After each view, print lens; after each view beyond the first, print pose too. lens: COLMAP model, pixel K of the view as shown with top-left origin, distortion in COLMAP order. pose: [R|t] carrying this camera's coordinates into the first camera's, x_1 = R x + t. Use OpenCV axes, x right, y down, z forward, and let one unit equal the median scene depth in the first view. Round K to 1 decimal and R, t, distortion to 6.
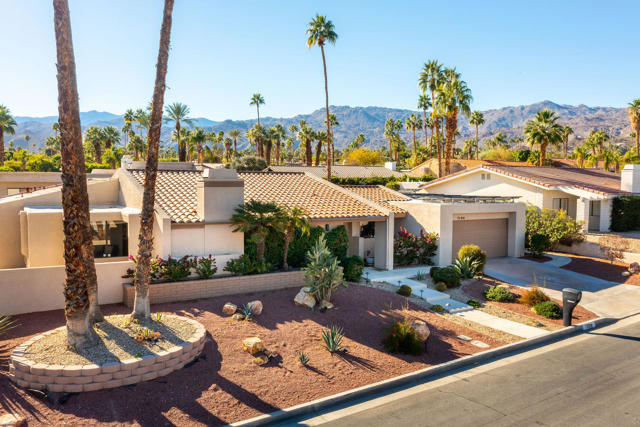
lens RADIAL K [[501.6, 0, 327.2], [0, 501.6, 210.3], [0, 0, 1]] dist [-0.010889, 0.000320]
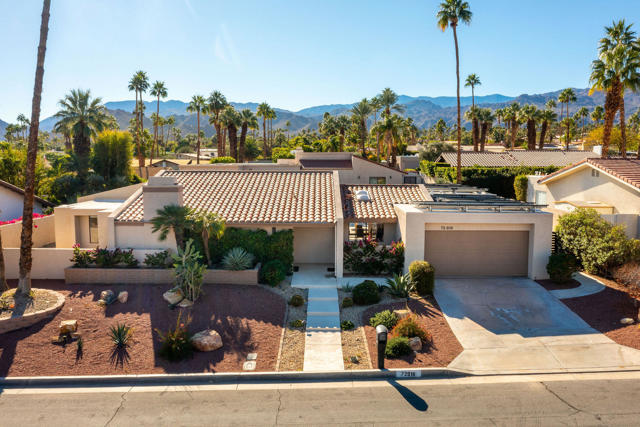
lens RADIAL K [[501.6, 0, 327.2], [0, 501.6, 210.3], [0, 0, 1]] dist [-0.010889, 0.000320]
pose [[0.851751, 0.048237, -0.521721, 0.806996], [-0.026576, 0.998449, 0.048927, -0.077771], [0.523272, -0.027808, 0.851712, 0.213571]]
